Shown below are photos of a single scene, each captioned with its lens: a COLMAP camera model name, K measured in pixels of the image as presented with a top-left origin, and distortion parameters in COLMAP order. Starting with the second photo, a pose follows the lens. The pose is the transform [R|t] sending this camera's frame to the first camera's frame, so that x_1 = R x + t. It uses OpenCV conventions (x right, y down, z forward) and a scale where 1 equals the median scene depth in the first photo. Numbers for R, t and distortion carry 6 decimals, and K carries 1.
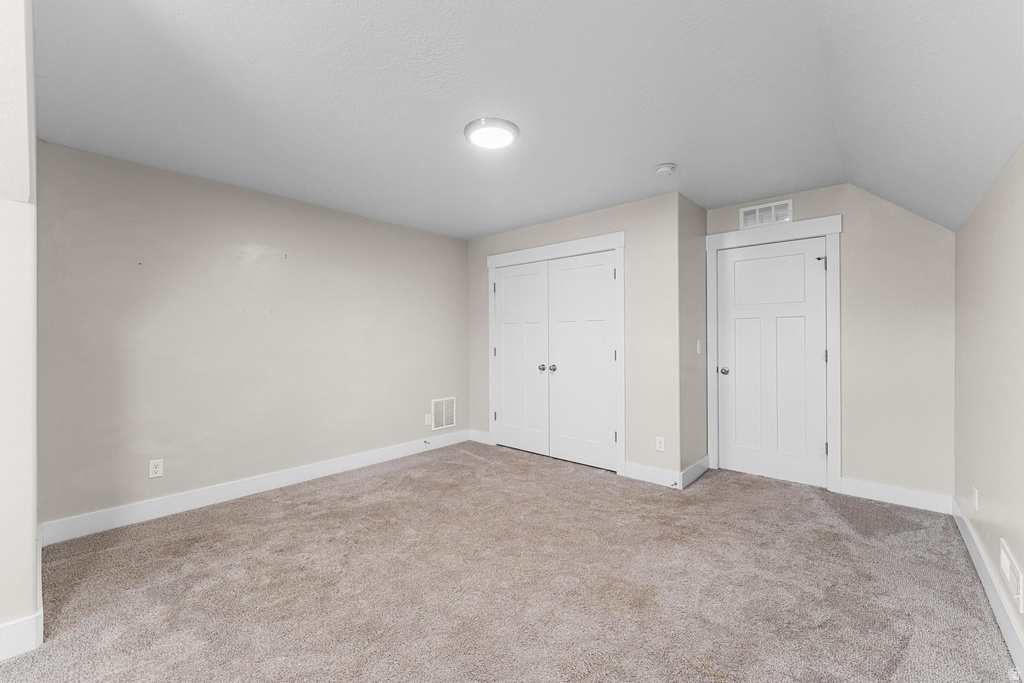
lens RADIAL K [[413.8, 0, 512.0], [0, 413.8, 341.5], [0, 0, 1]] dist [-0.001702, -0.000123]
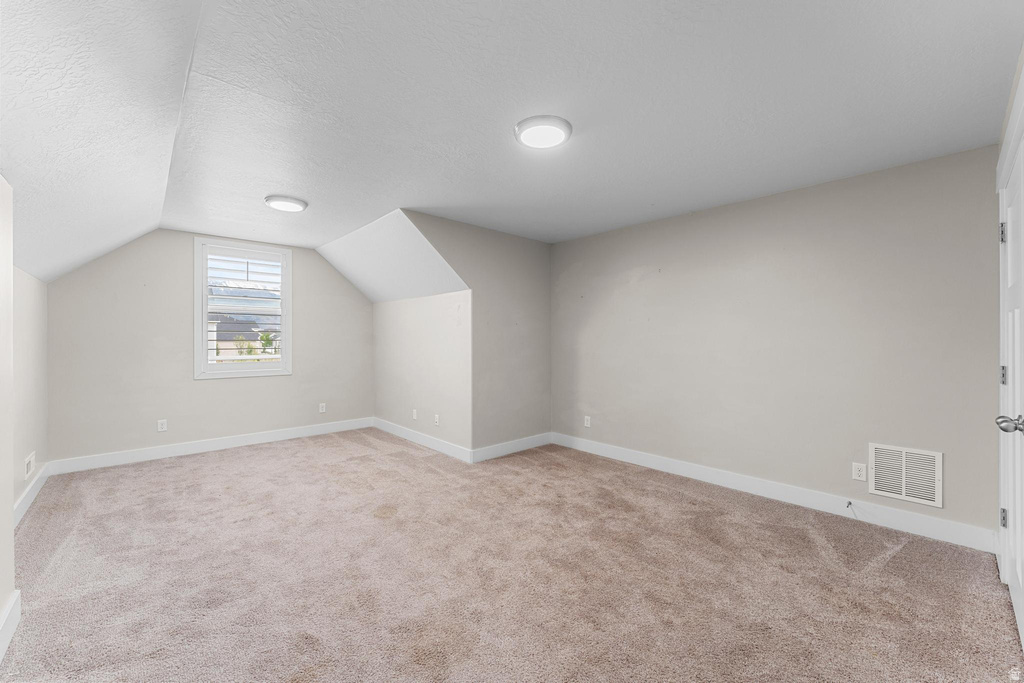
lens RADIAL K [[405.5, 0, 512.0], [0, 405.5, 341.5], [0, 0, 1]] dist [0.001139, 0.000101]
pose [[-0.088368, 0.005529, -0.996073, 0.728089], [-0.010555, 0.999923, 0.006487, -0.014671], [0.996032, 0.011086, -0.088303, 0.816952]]
